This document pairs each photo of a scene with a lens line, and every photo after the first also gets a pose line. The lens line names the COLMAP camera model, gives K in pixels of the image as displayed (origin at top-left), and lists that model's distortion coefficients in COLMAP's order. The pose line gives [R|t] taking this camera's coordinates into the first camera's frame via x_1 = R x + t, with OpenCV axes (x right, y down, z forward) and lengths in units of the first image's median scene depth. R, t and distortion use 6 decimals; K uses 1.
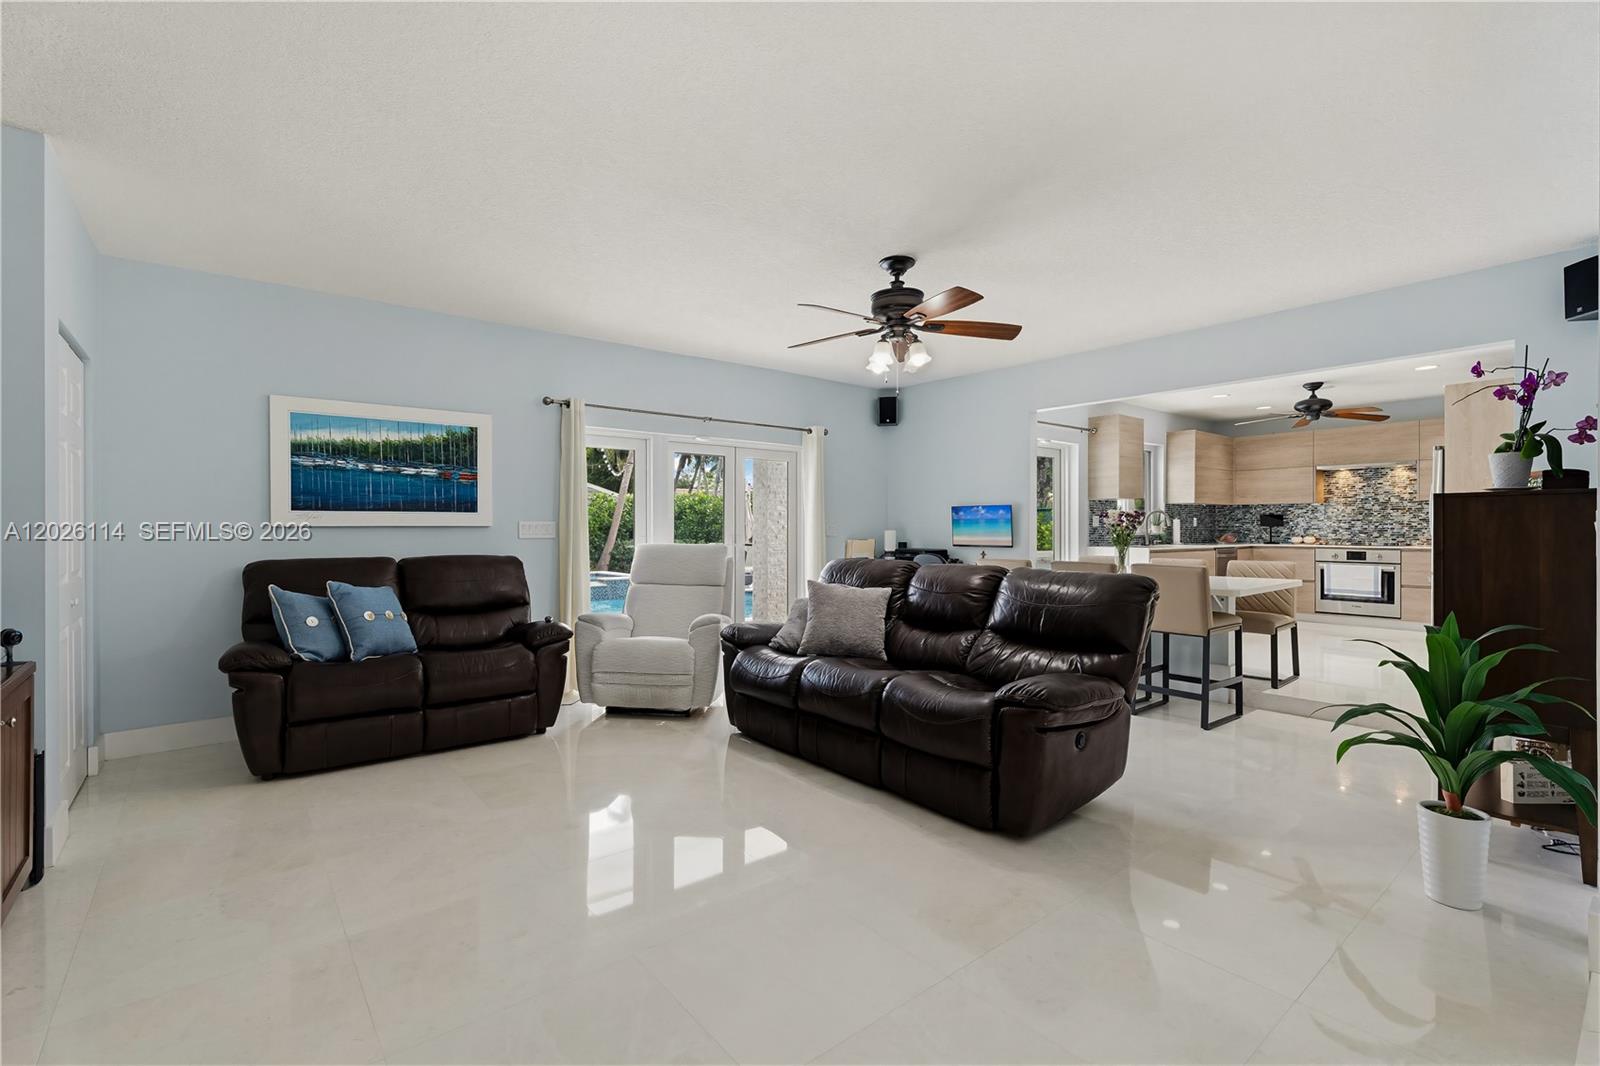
lens RADIAL K [[713.8, 0, 792.0], [0, 713.8, 531.4], [0, 0, 1]] dist [0.002116, 0.000434]
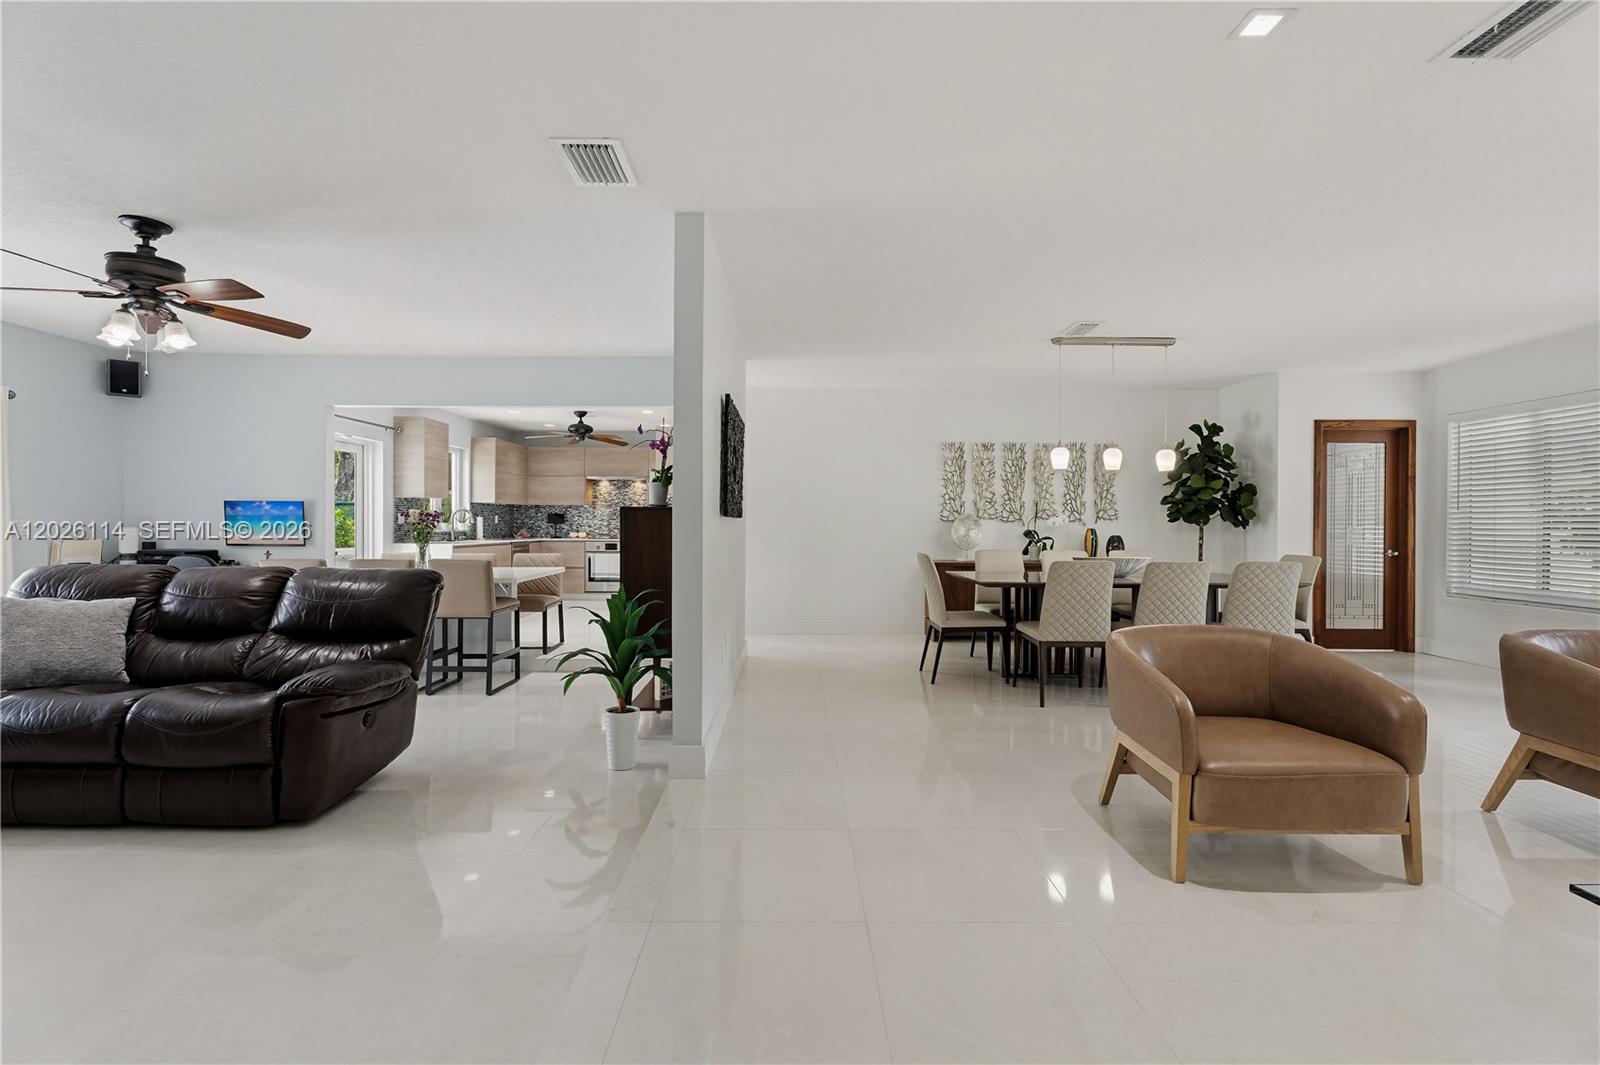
lens RADIAL K [[719.9, 0, 797.9], [0, 719.9, 526.7], [0, 0, 1]] dist [0.003268, 0.000070]
pose [[0.628512, -0.000216, 0.777800, -0.034403], [-0.001199, 0.999999, 0.001246, -0.007493], [-0.777799, -0.001716, 0.628511, -0.157509]]
